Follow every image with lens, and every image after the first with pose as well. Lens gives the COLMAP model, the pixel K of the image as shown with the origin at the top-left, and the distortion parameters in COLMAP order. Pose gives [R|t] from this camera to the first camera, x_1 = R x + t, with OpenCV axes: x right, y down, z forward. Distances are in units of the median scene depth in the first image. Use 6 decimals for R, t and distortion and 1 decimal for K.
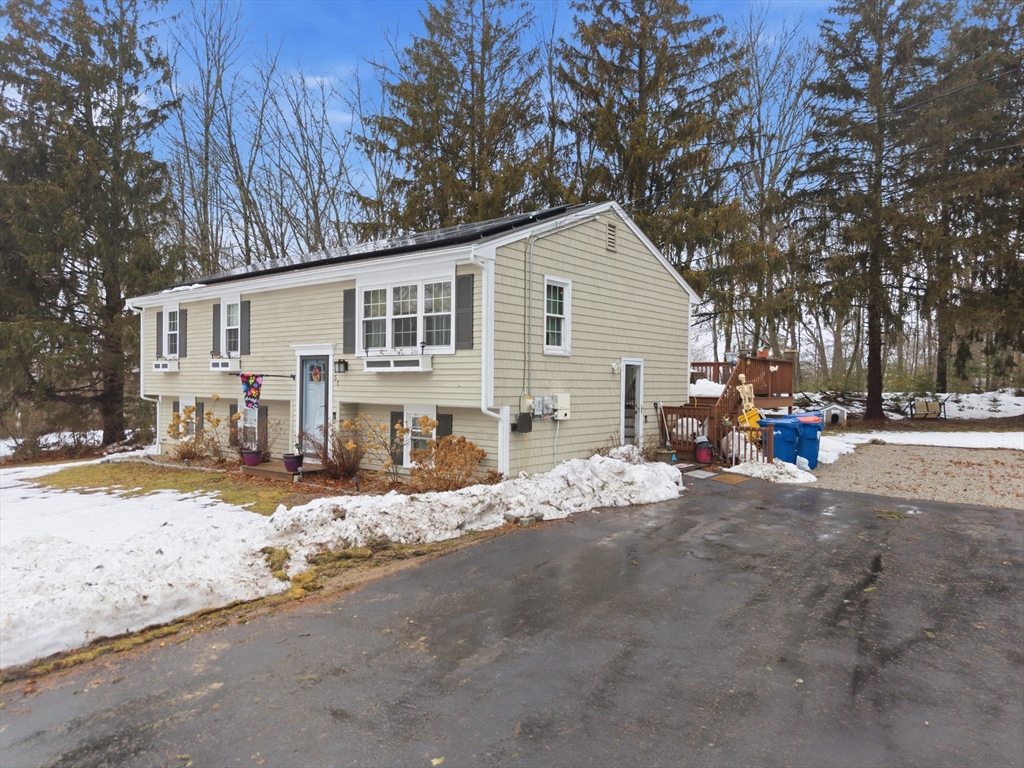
lens RADIAL K [[683.5, 0, 512.0], [0, 683.5, 384.0], [0, 0, 1]] dist [0.061368, -0.075194]
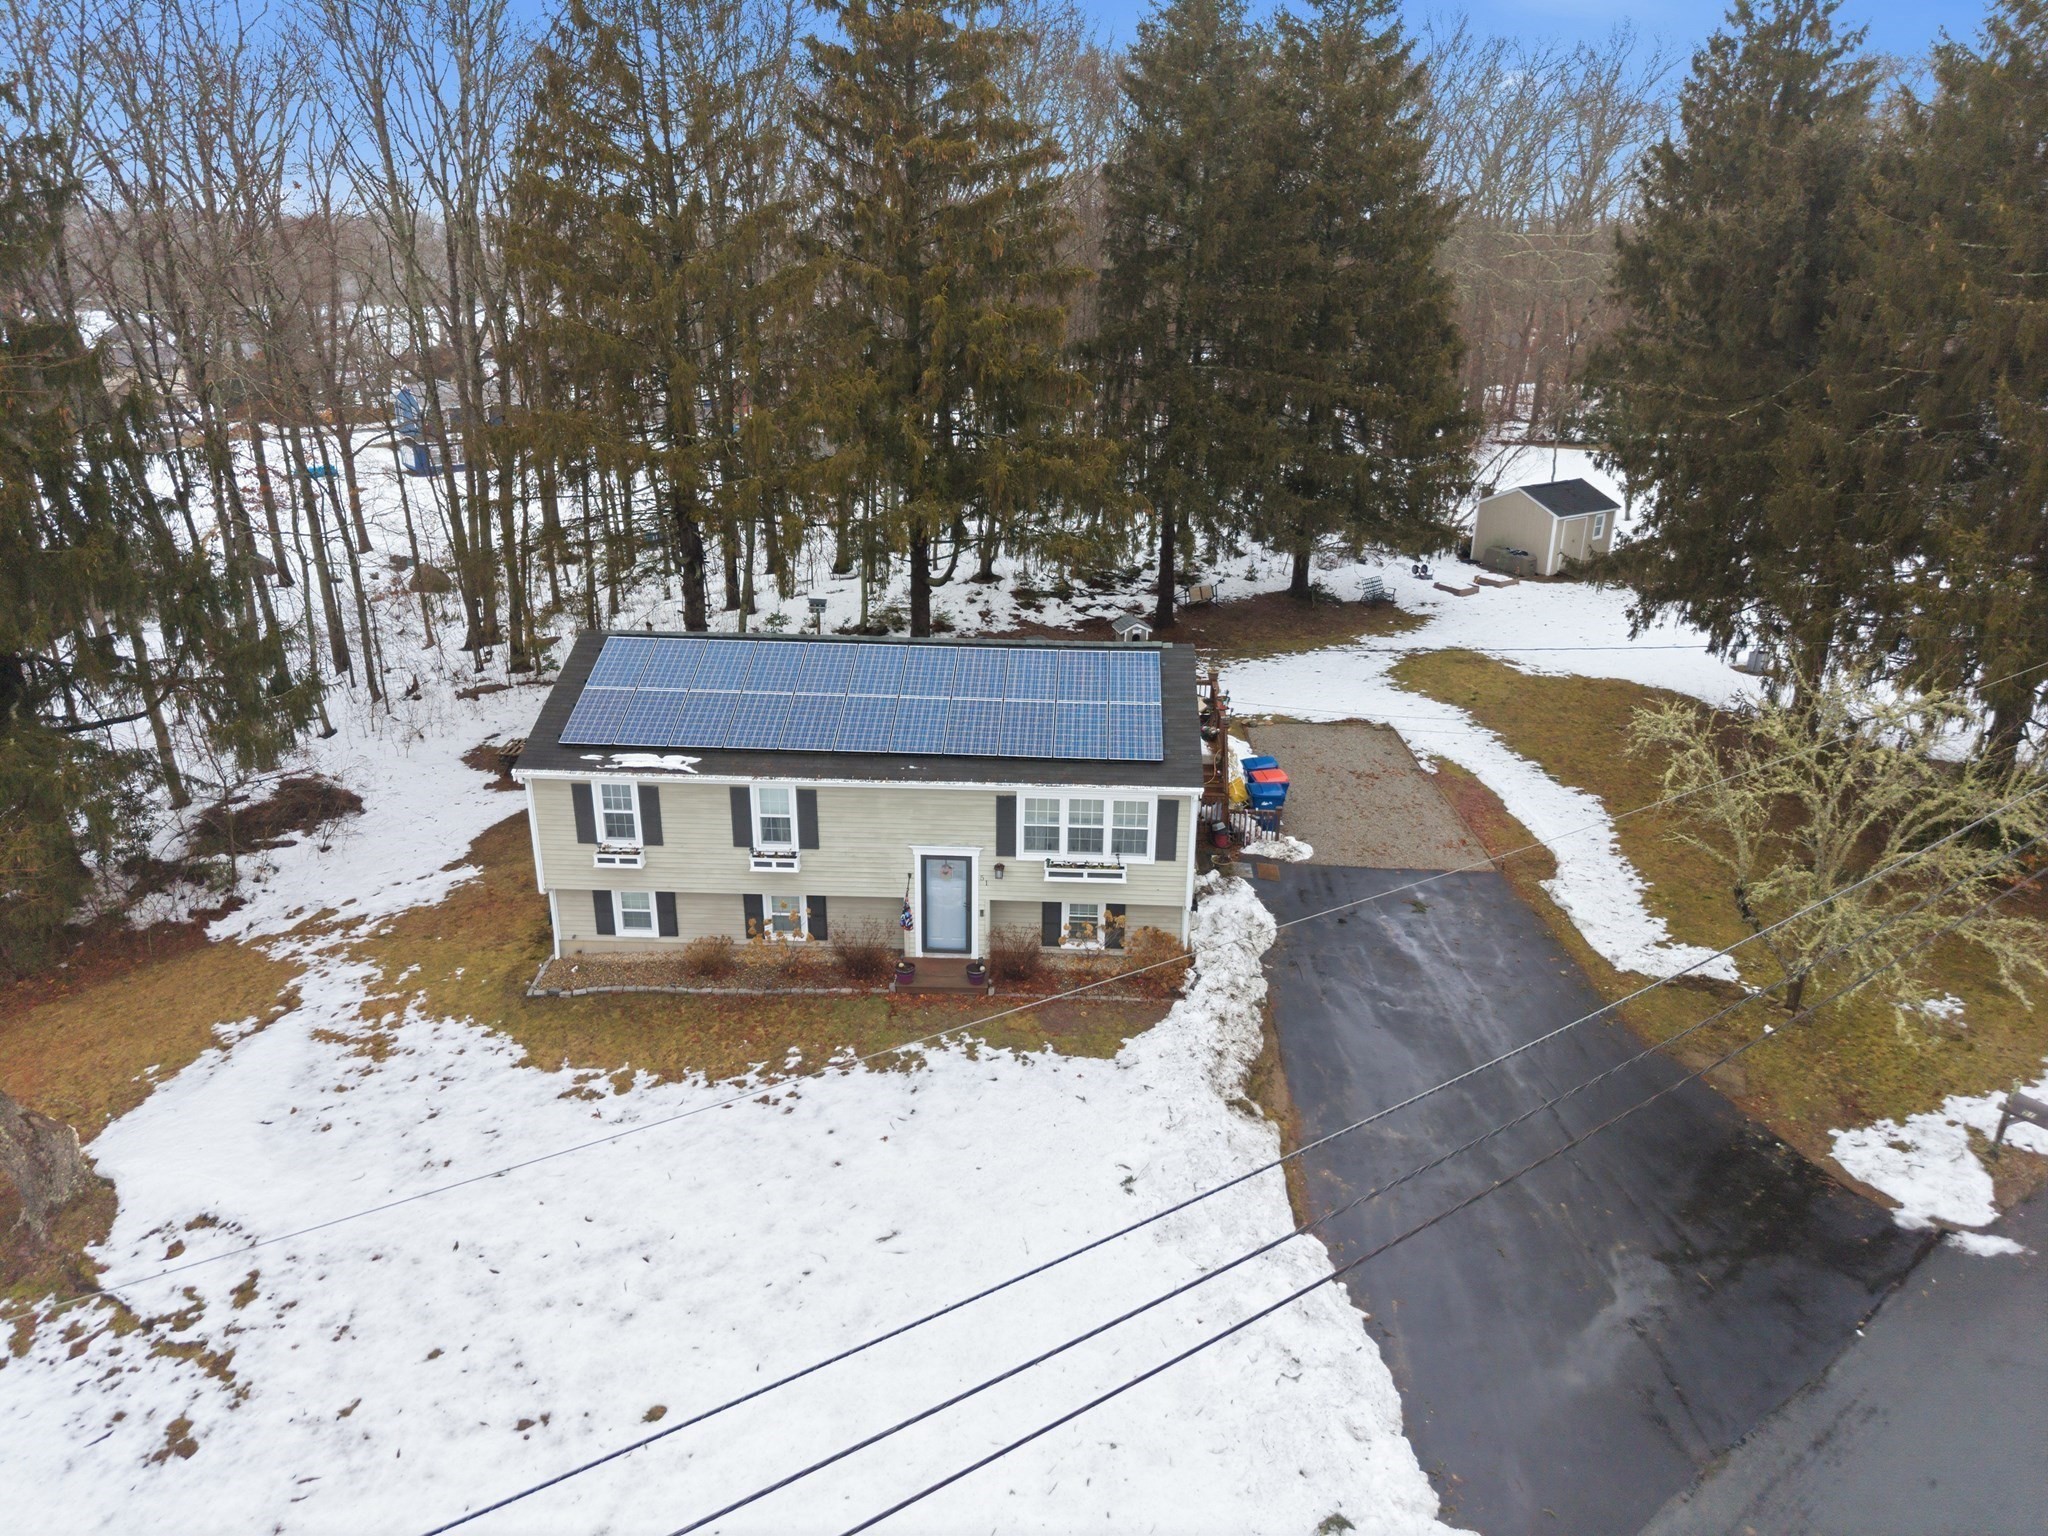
lens RADIAL K [[1366.9, 0, 1024.0], [0, 1366.9, 768.0], [0, 0, 1]] dist [0.061368, -0.075194]
pose [[0.808035, -0.210942, 0.550075, -1.192752], [0.000446, 0.933919, 0.357483, -0.811773], [-0.589134, -0.288614, 0.754734, -0.422952]]
